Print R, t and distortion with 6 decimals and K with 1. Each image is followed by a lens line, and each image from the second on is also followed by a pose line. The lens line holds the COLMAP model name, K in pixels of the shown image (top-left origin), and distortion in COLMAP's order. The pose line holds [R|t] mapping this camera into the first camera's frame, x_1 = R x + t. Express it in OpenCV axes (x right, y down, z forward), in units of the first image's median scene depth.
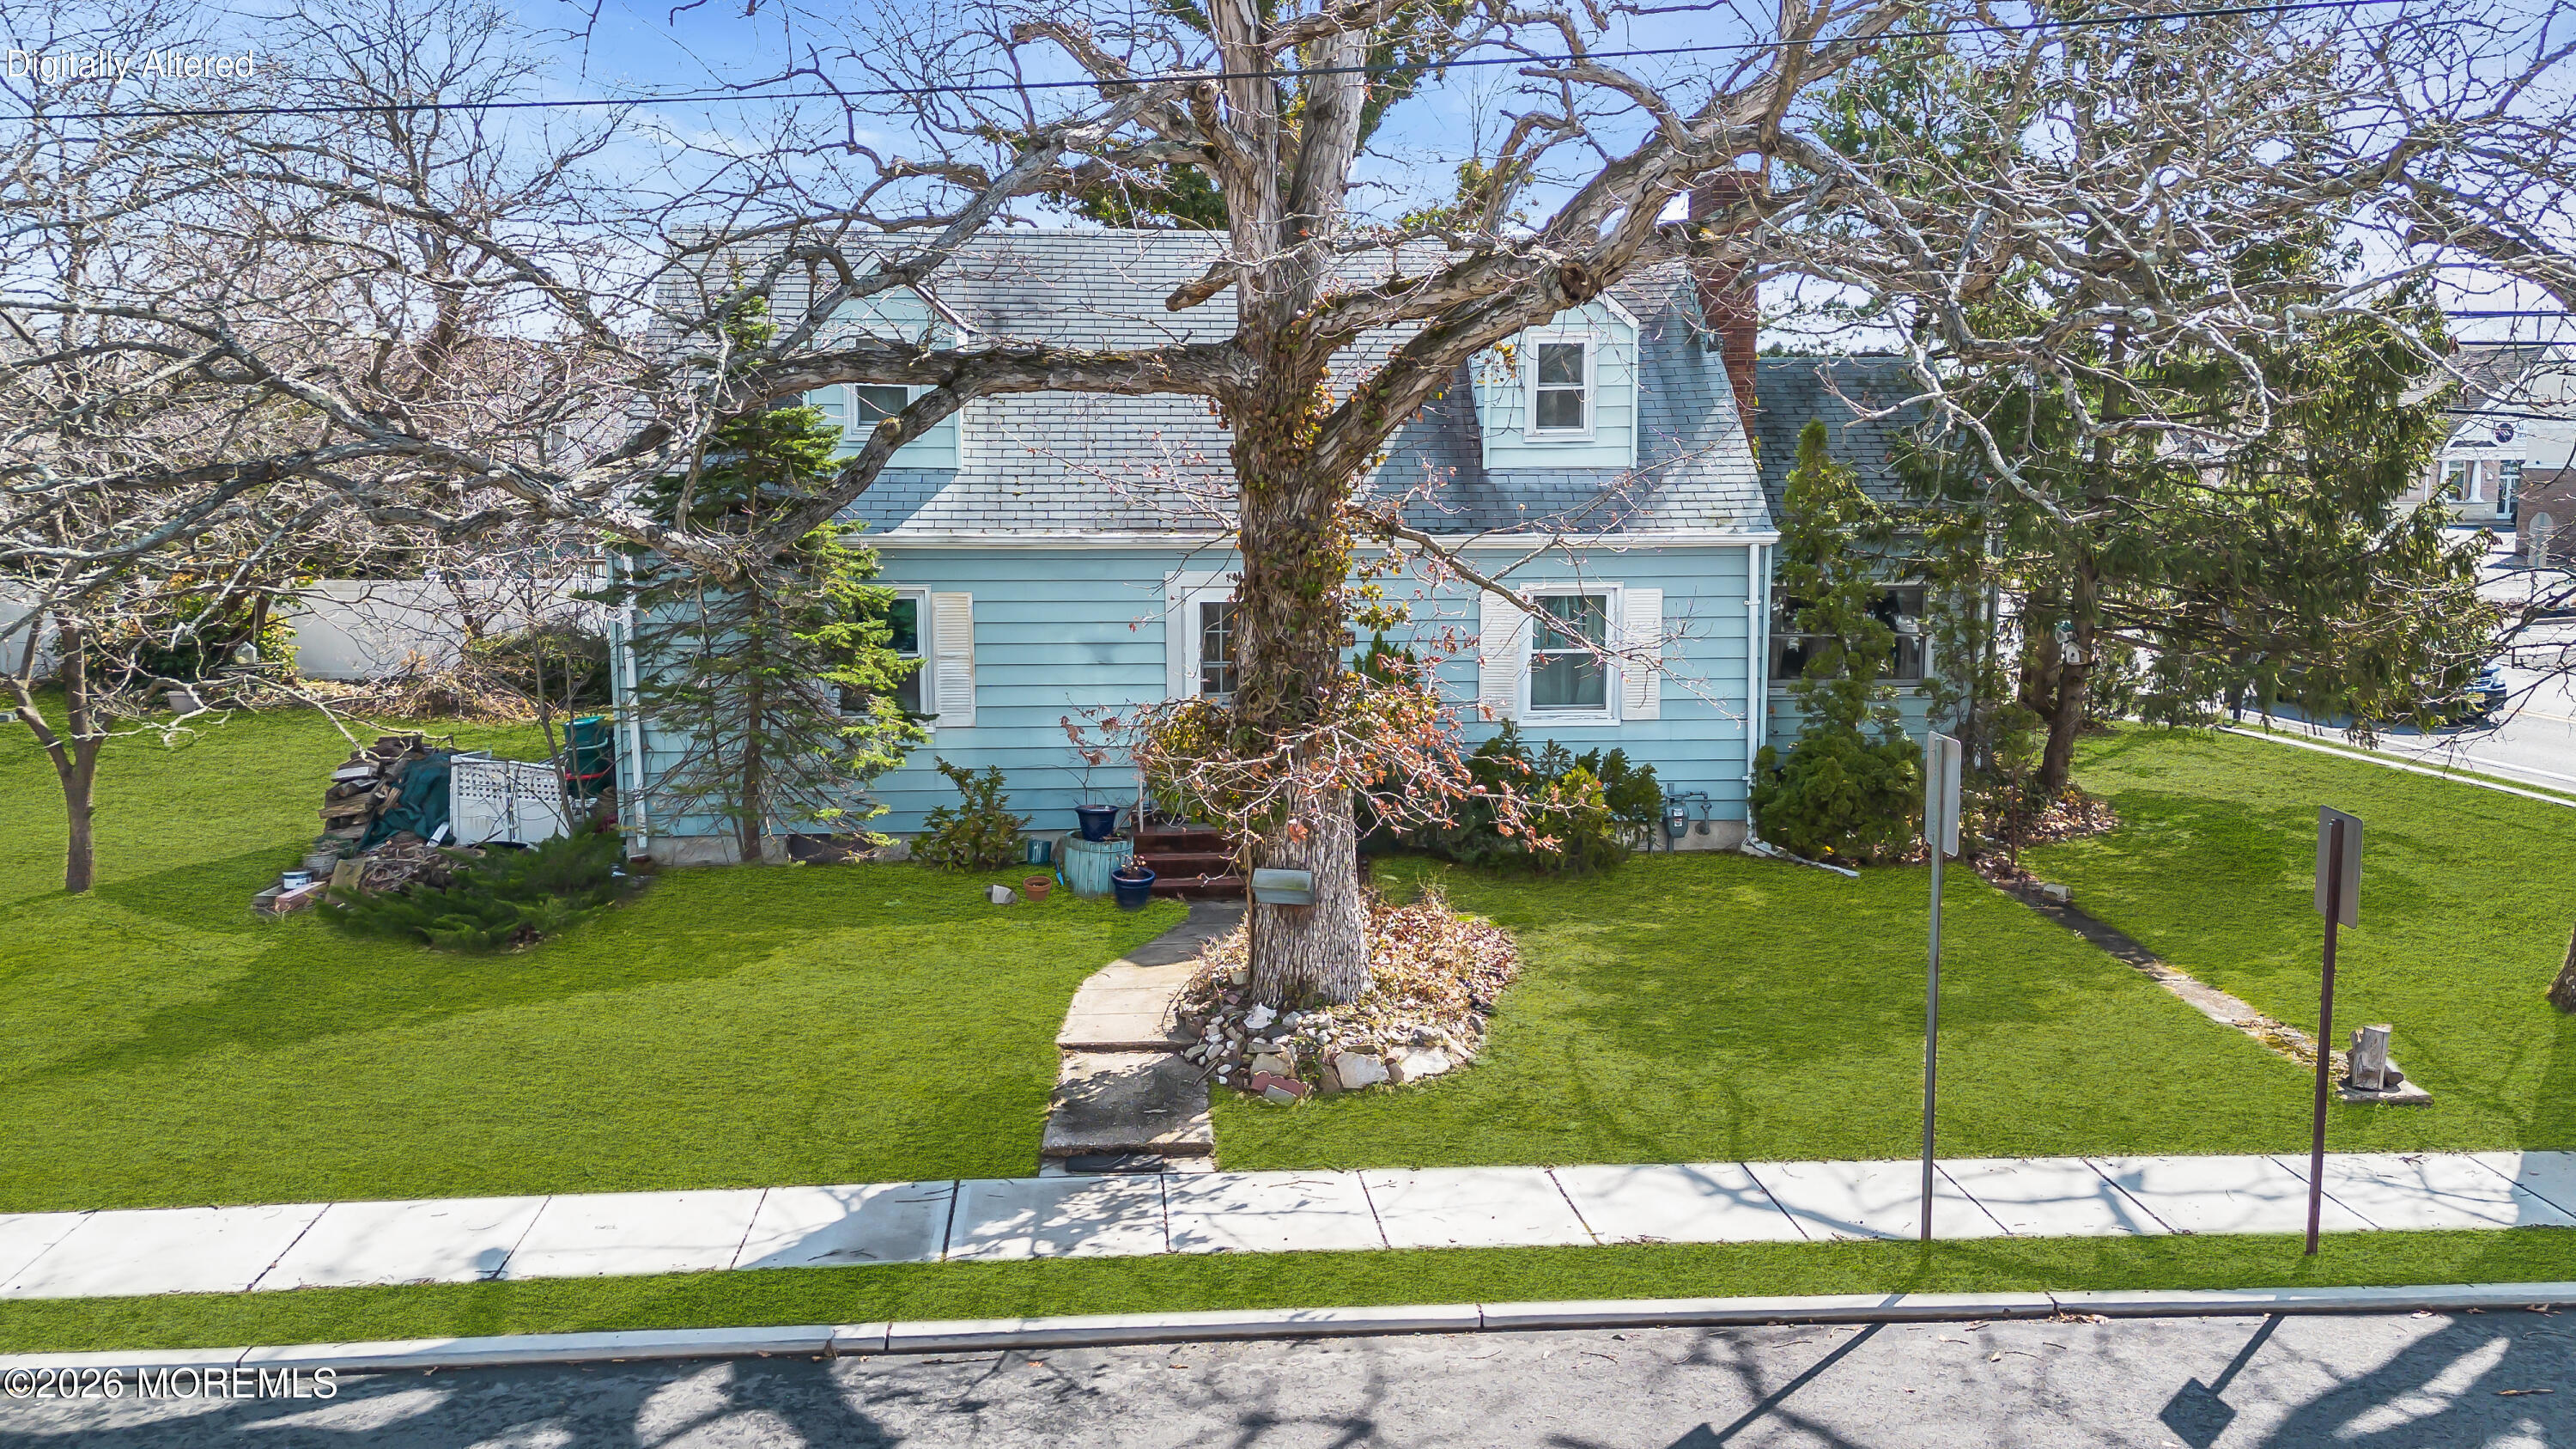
lens RADIAL K [[2067.7, 0, 1288.0], [0, 2067.7, 724.5], [0, 0, 1]] dist [0.074973, -0.100038]
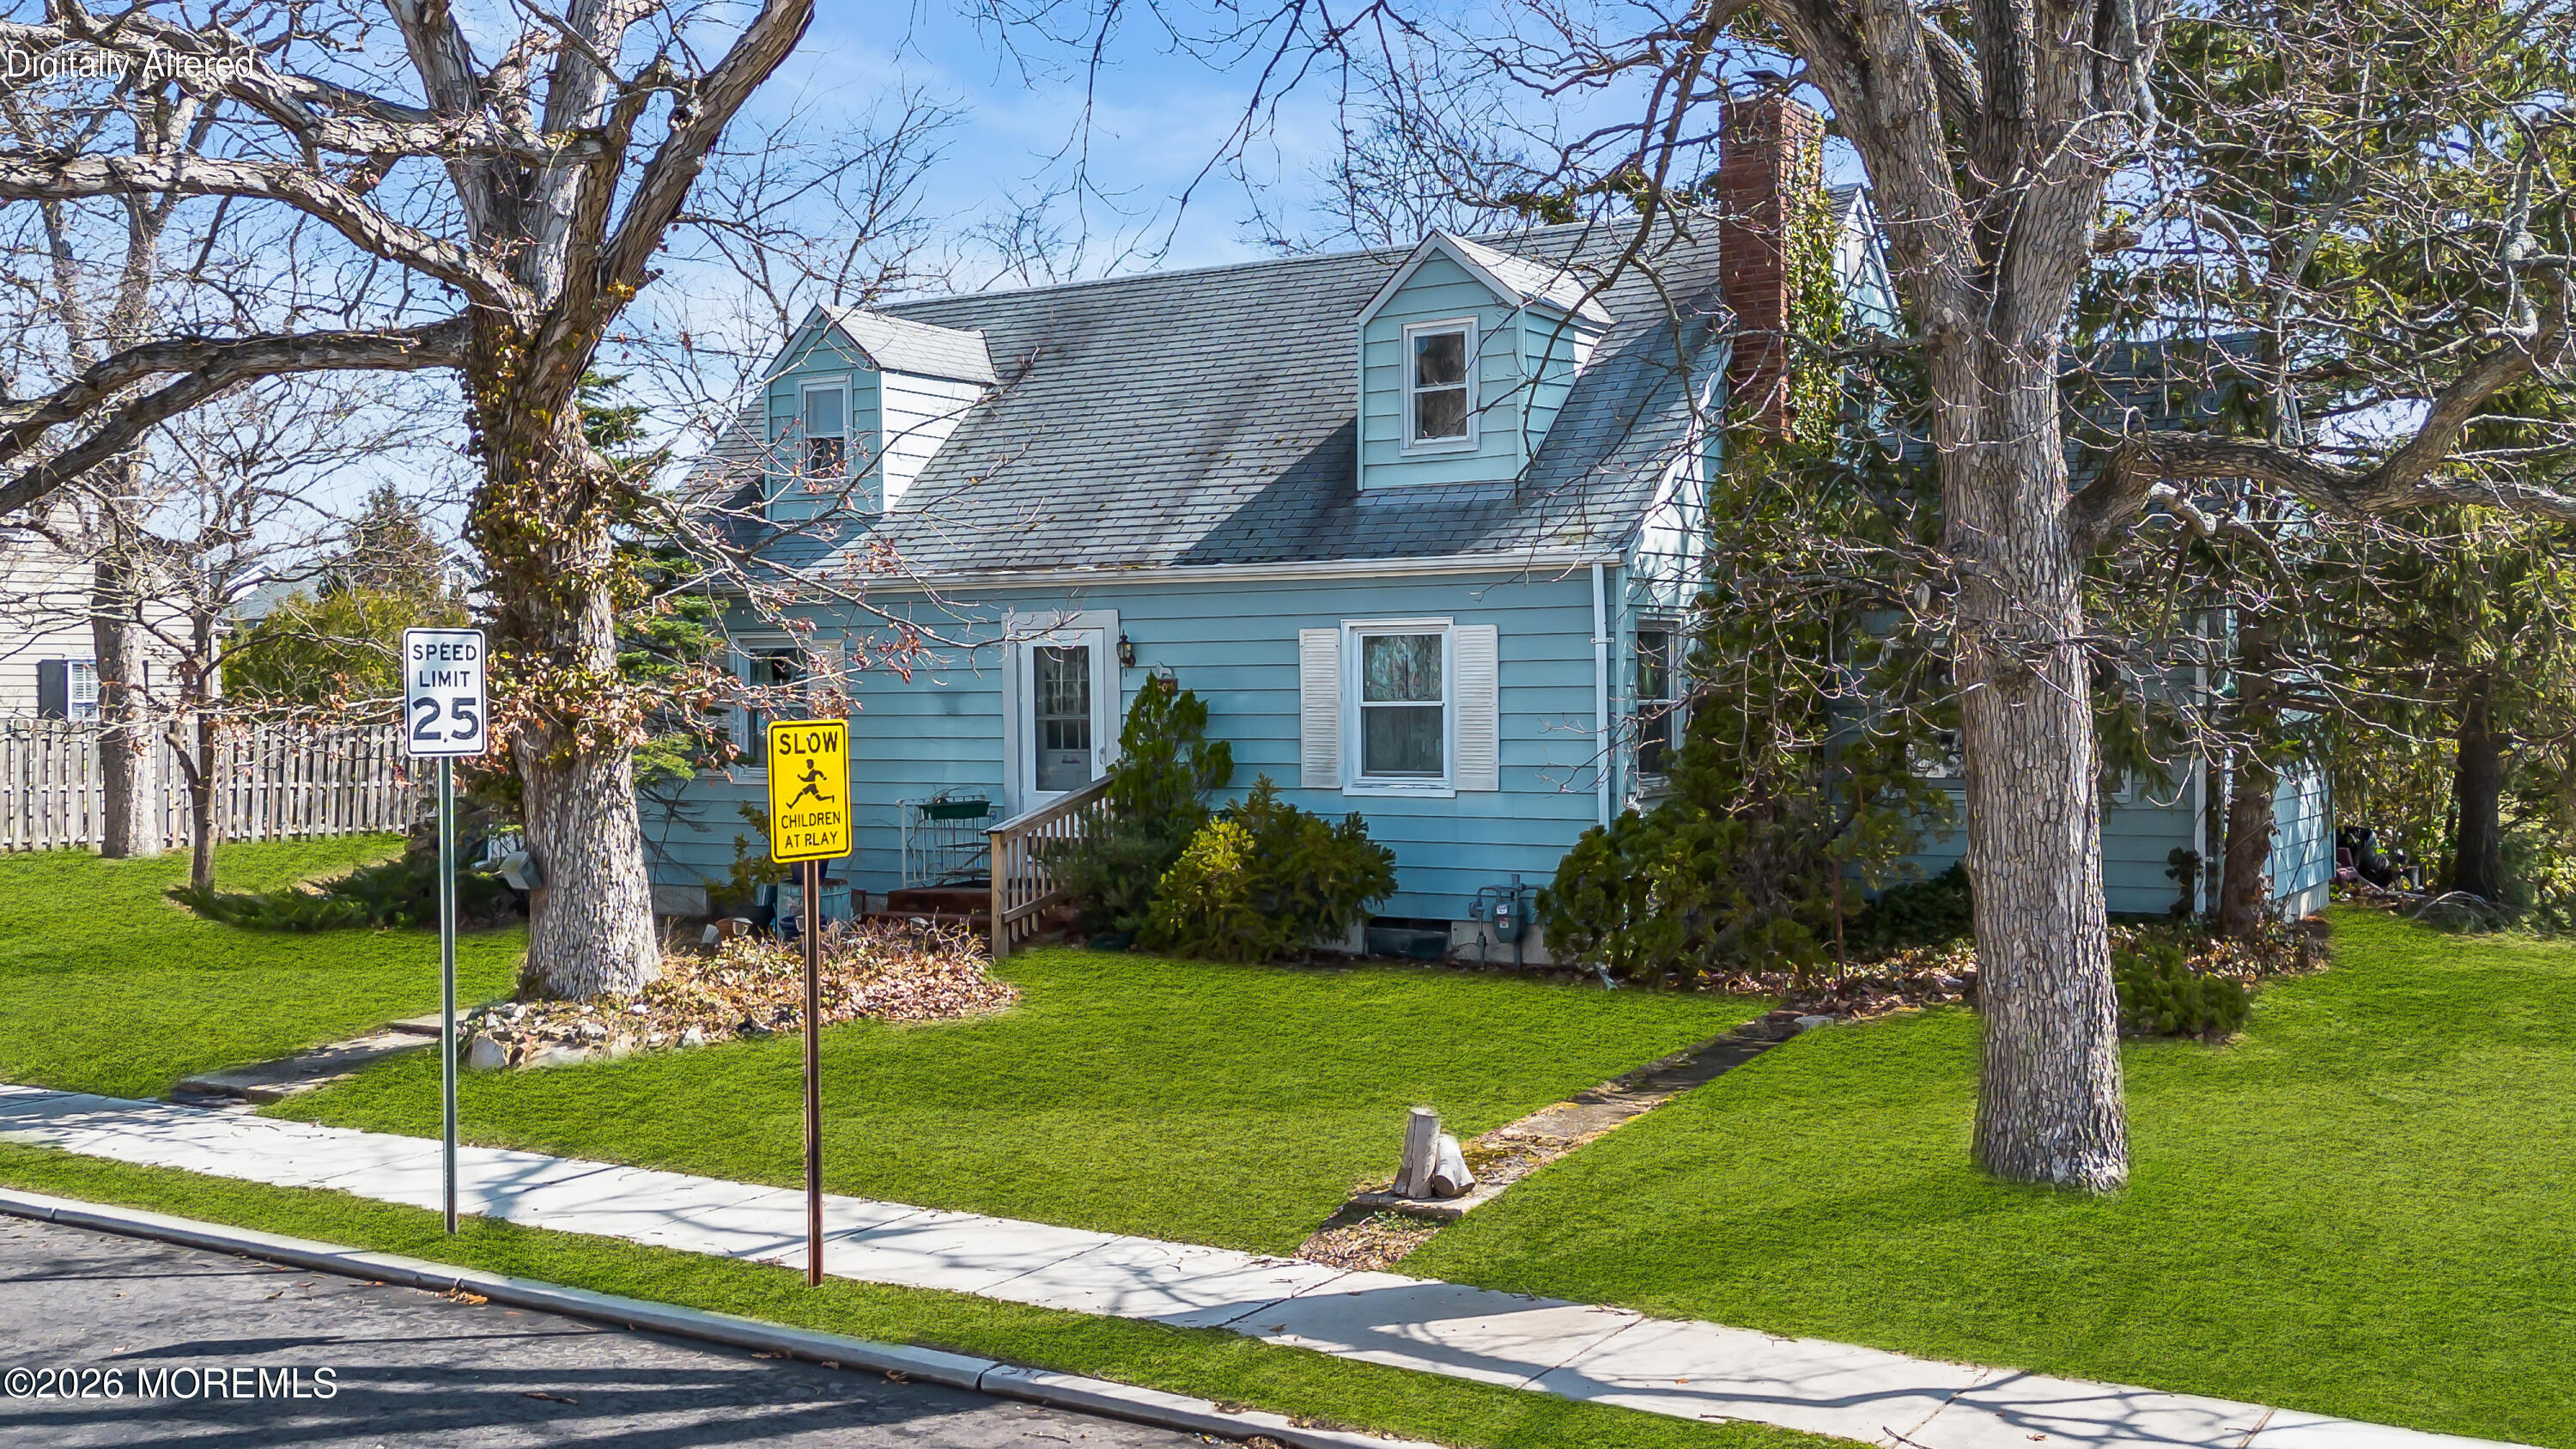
lens RADIAL K [[2522.7, 0, 1288.0], [0, 2522.7, 724.5], [0, 0, 1]] dist [0.075733, -0.015945]
pose [[0.800565, 0.000872, -0.599245, 1.103073], [-0.070653, 0.993161, -0.092945, 0.107496], [0.595066, 0.116747, 0.795152, 0.300204]]
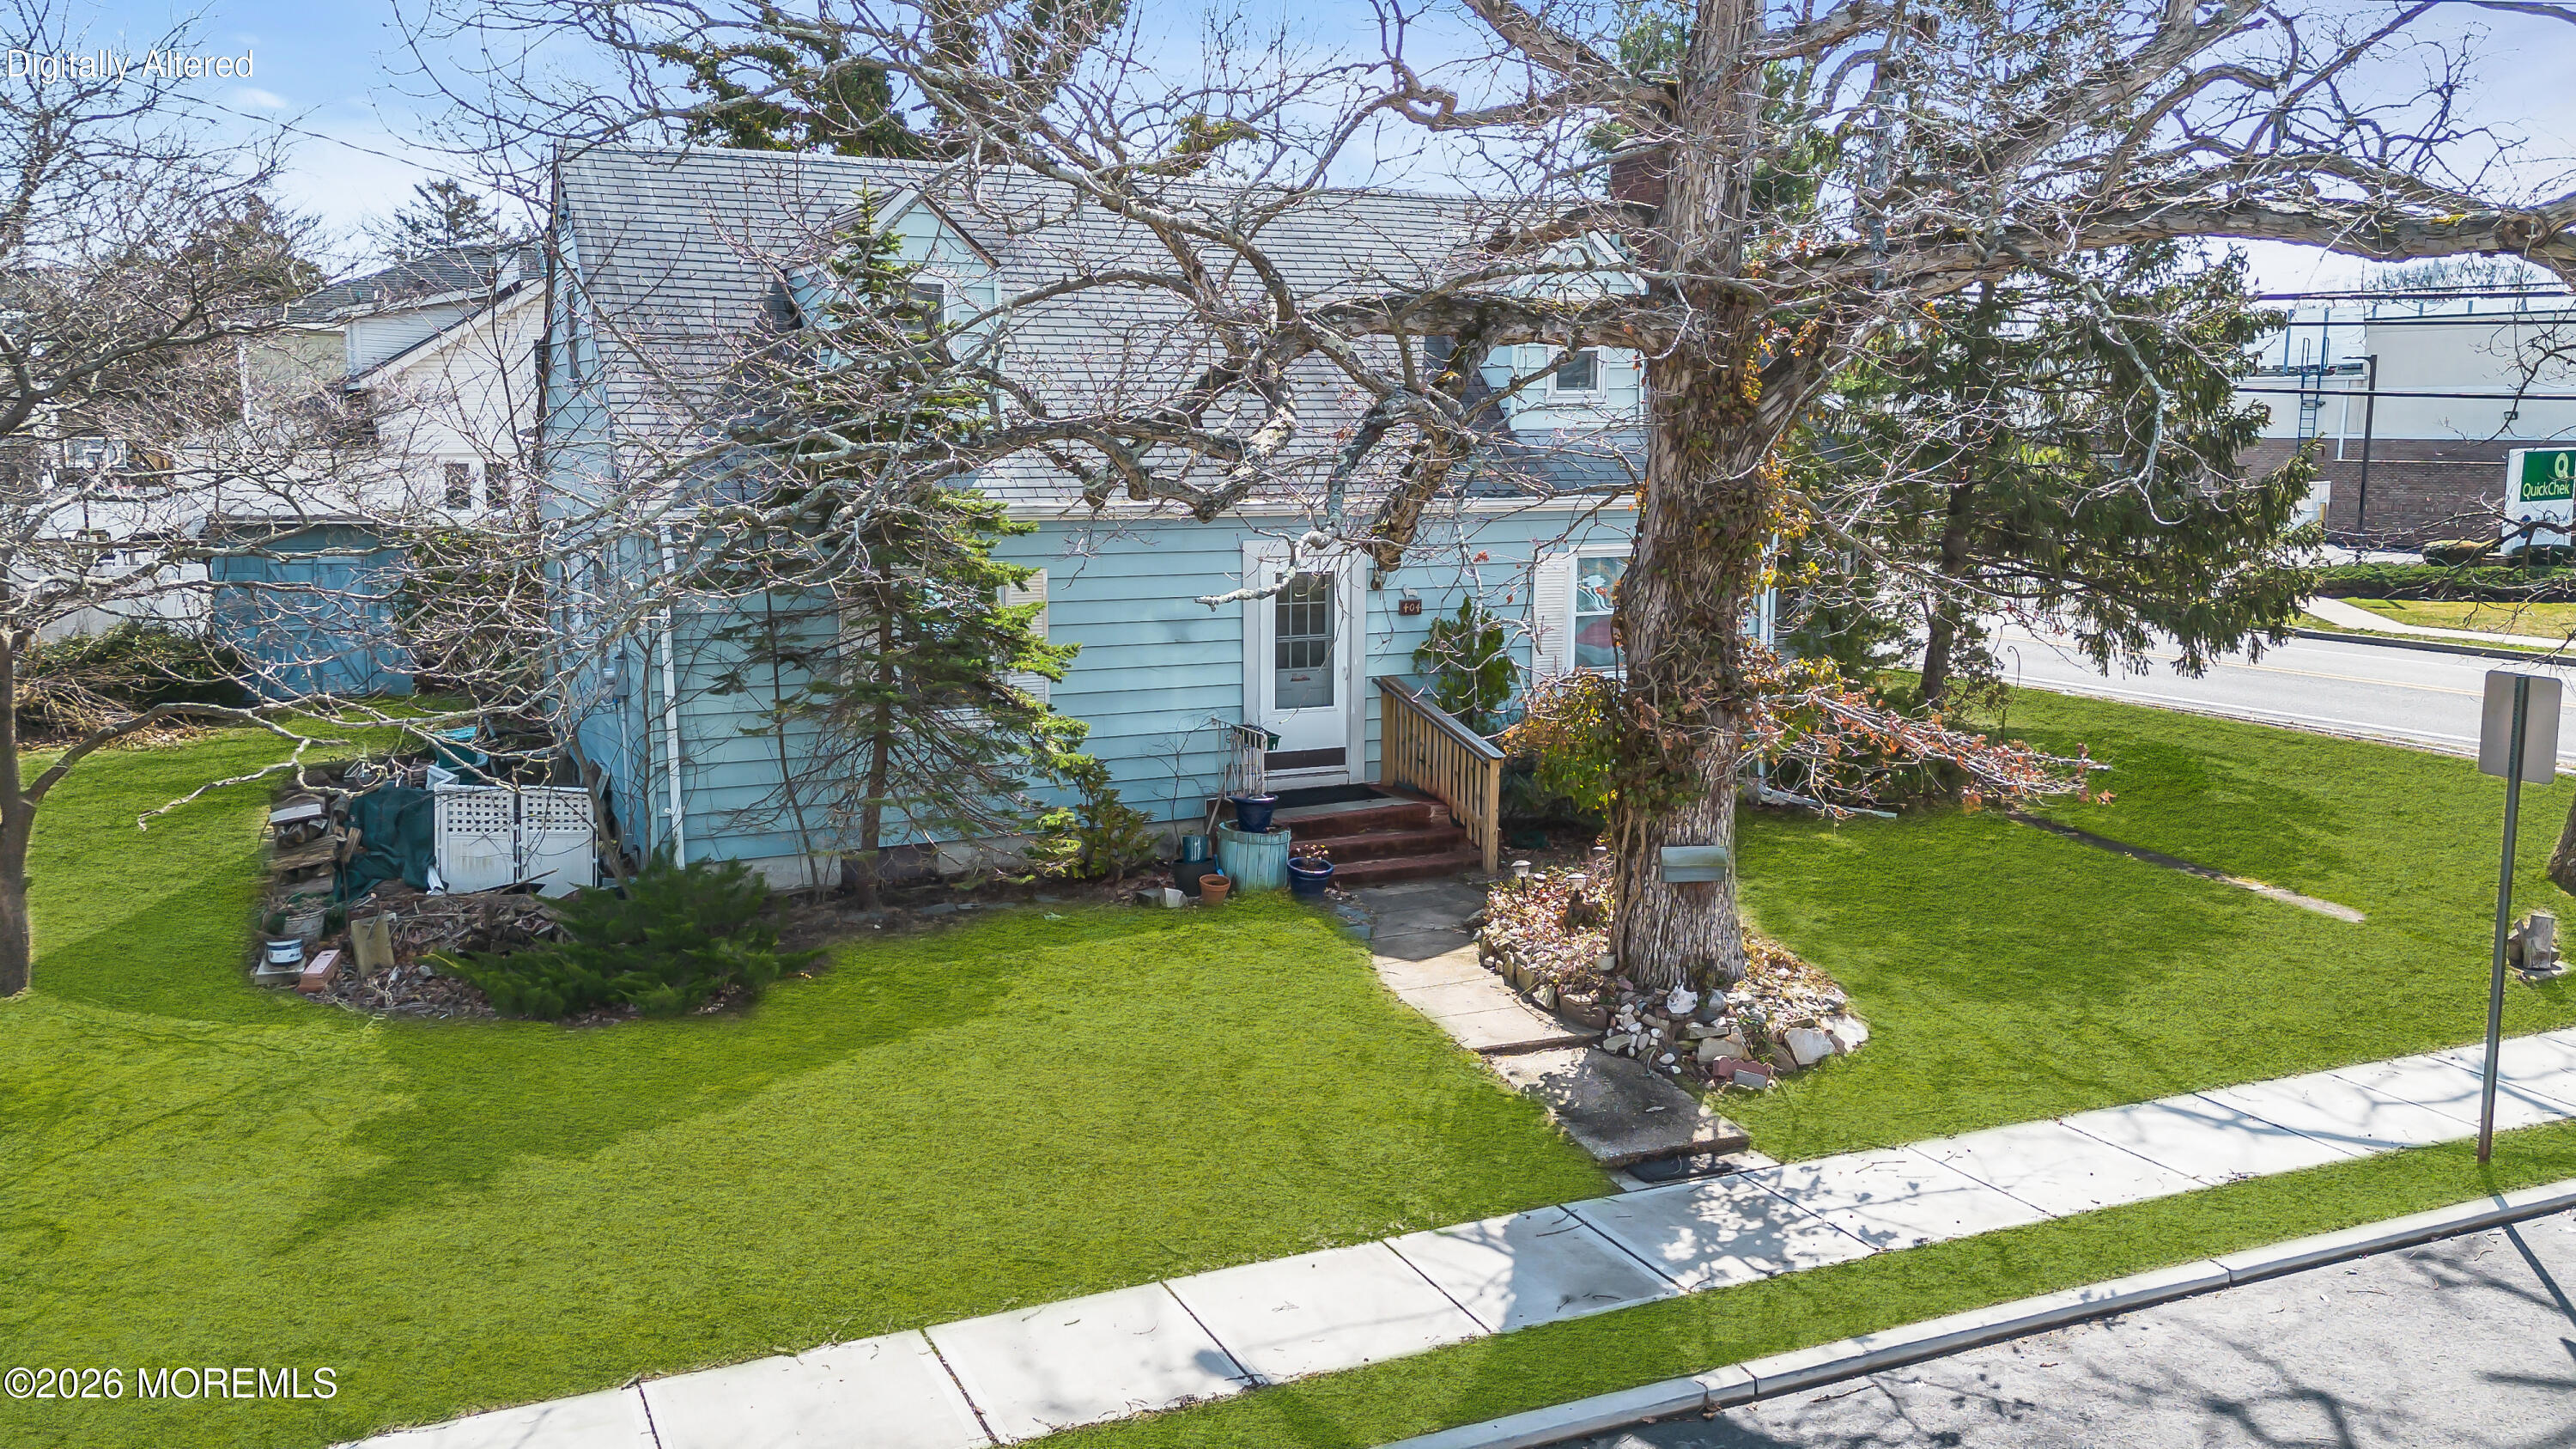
lens RADIAL K [[2067.7, 0, 1288.0], [0, 2067.7, 724.5], [0, 0, 1]] dist [0.074973, -0.100038]
pose [[0.936854, -0.050066, 0.346119, -0.568901], [0.044698, 0.998725, 0.023480, -0.019190], [-0.346853, -0.006526, 0.937897, 0.181238]]
